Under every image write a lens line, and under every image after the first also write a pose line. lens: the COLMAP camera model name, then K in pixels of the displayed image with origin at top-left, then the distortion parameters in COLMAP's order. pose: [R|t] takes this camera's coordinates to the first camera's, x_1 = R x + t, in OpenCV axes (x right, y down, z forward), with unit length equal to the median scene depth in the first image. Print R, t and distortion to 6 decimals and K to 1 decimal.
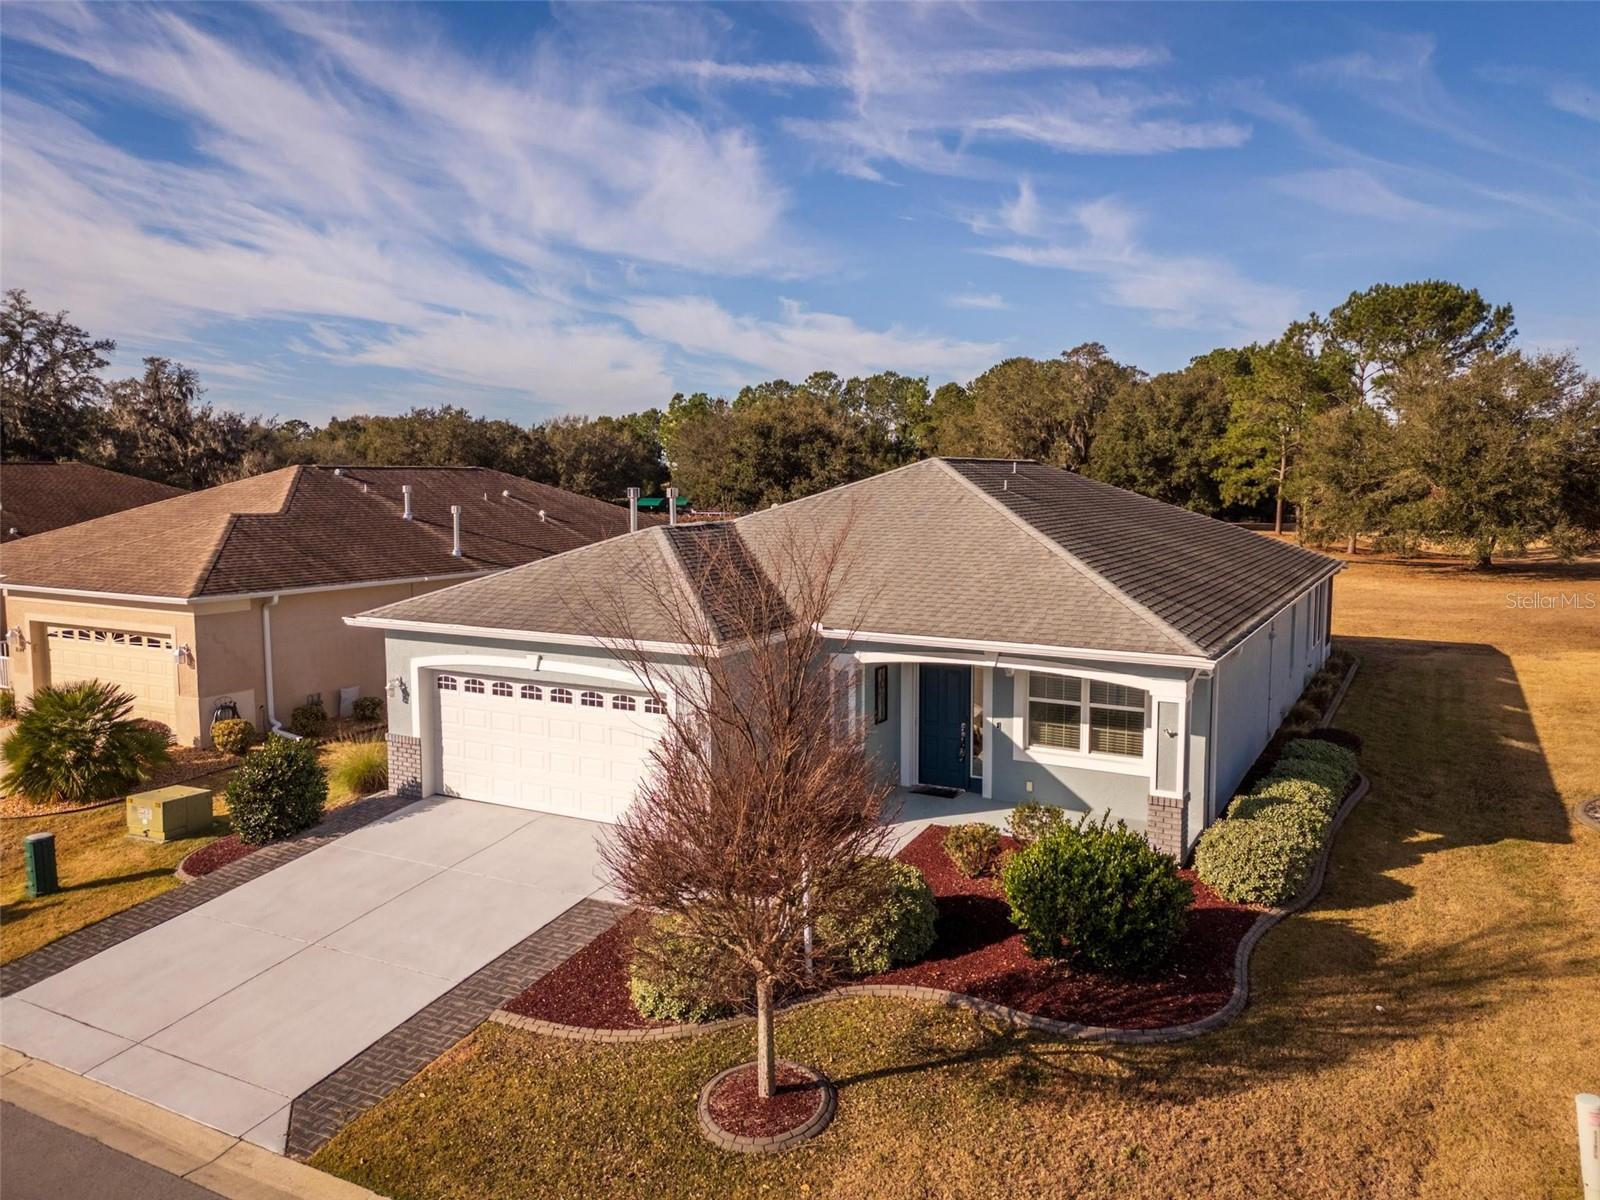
lens RADIAL K [[1166.8, 0, 797.0], [0, 1166.8, 612.5], [0, 0, 1]] dist [0.097526, -0.092563]
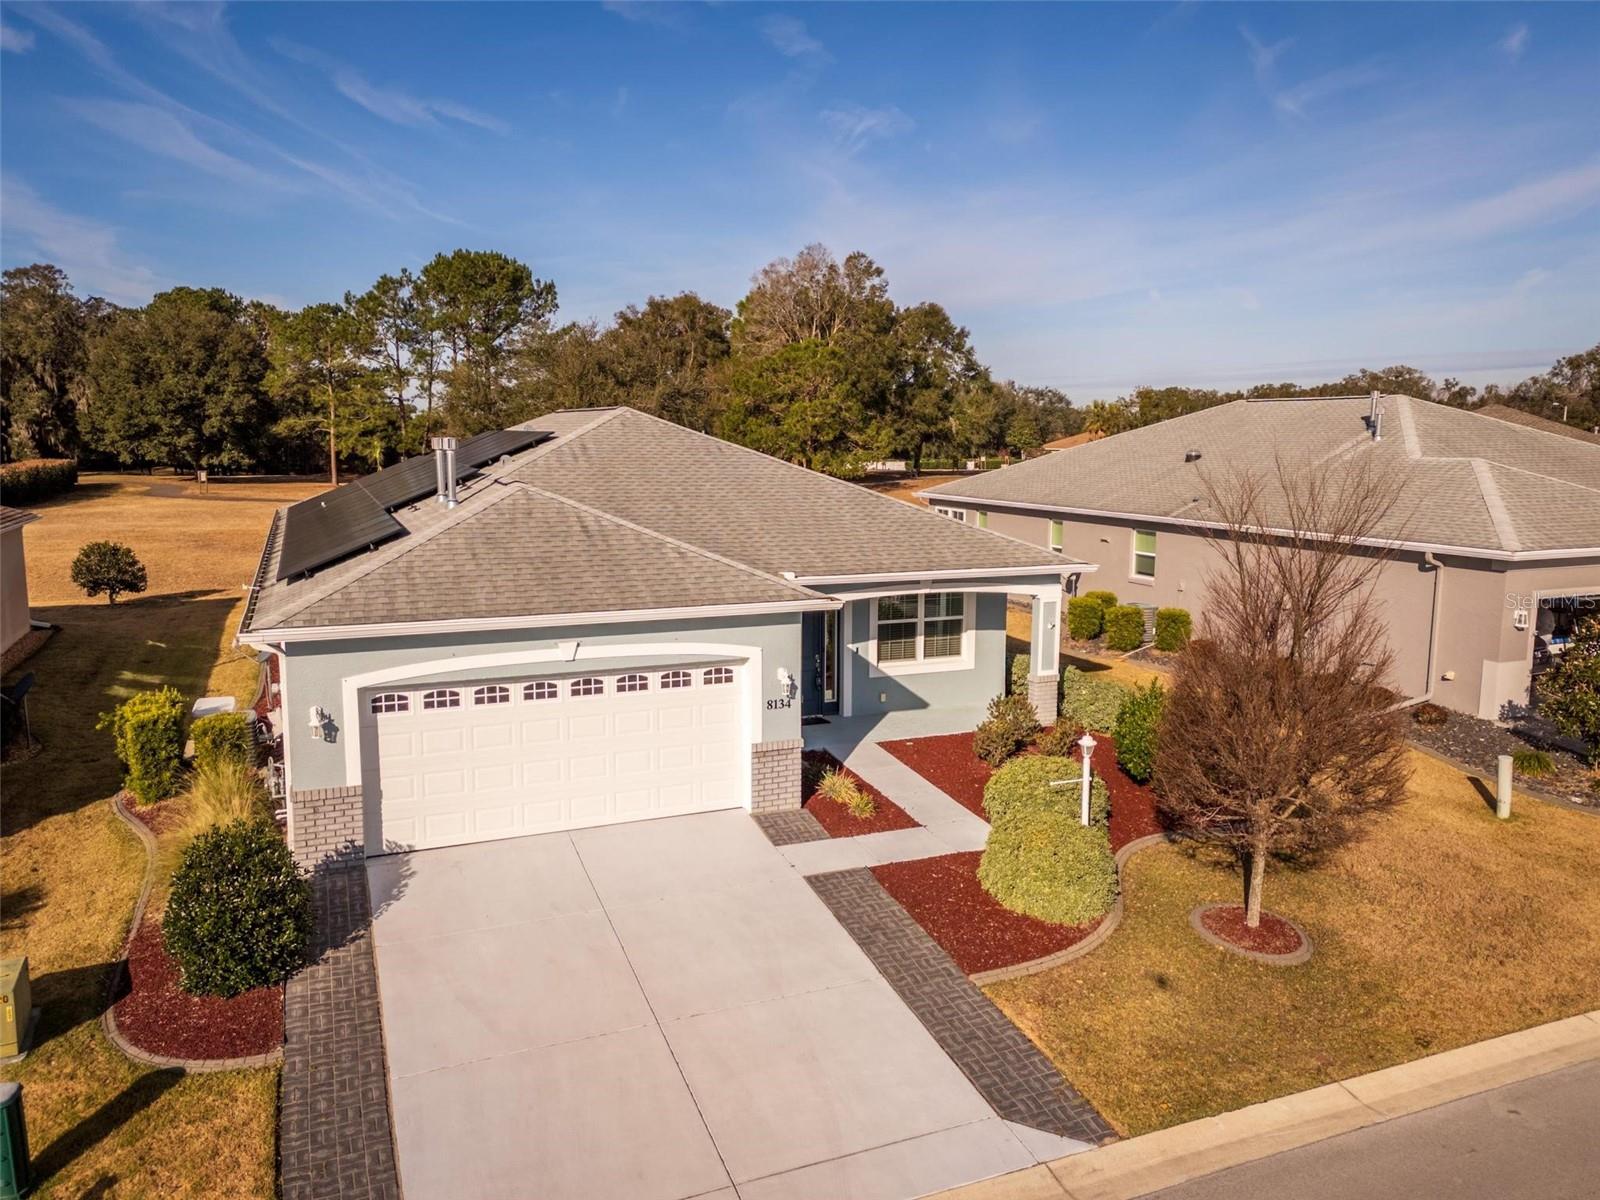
lens RADIAL K [[1169.4, 0, 800.0], [0, 1169.4, 600.0], [0, 0, 1]] dist [0.093617, -0.101429]
pose [[0.618368, -0.110527, 0.778078, -0.700496], [0.087193, 0.993597, 0.071847, -0.035290], [-0.781037, 0.023415, 0.624045, 0.327004]]
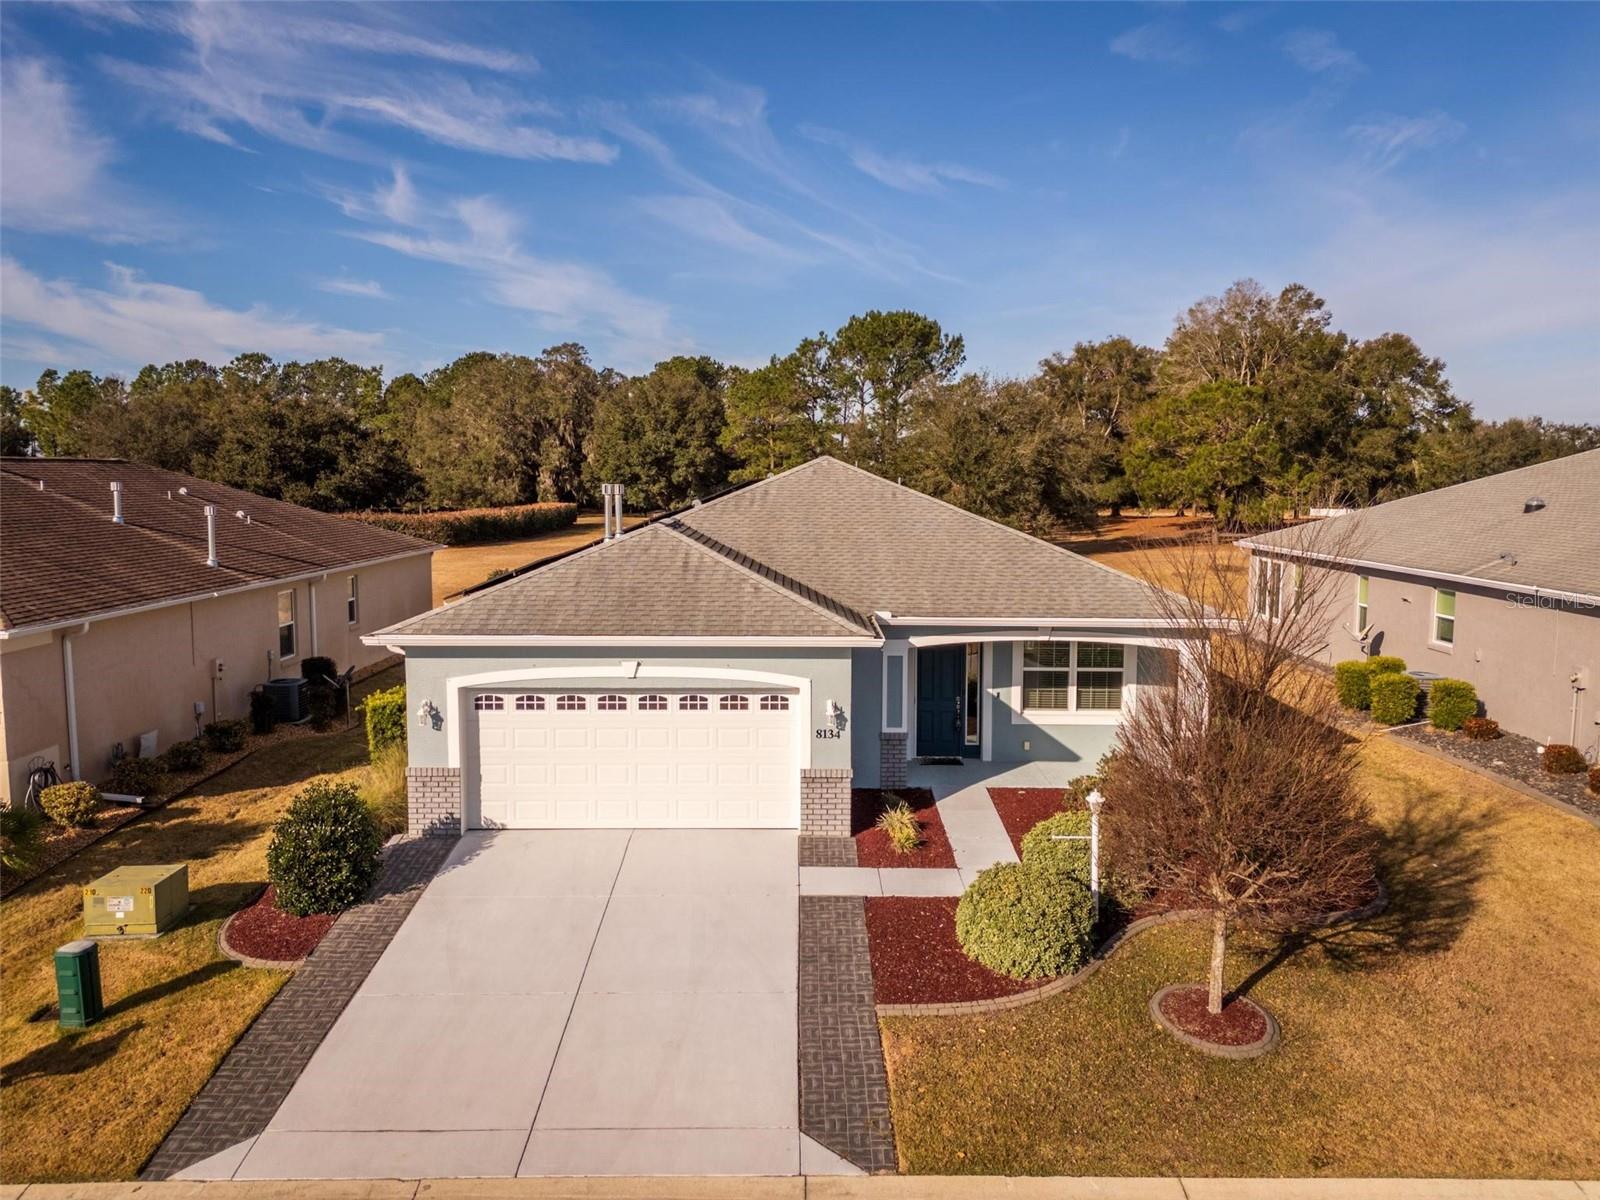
lens RADIAL K [[1169.4, 0, 800.0], [0, 1169.4, 600.0], [0, 0, 1]] dist [0.093617, -0.101429]
pose [[0.875499, -0.048853, 0.480744, -0.510200], [0.052990, 0.998583, 0.004973, -0.009913], [-0.480306, 0.021121, 0.876847, 0.097620]]
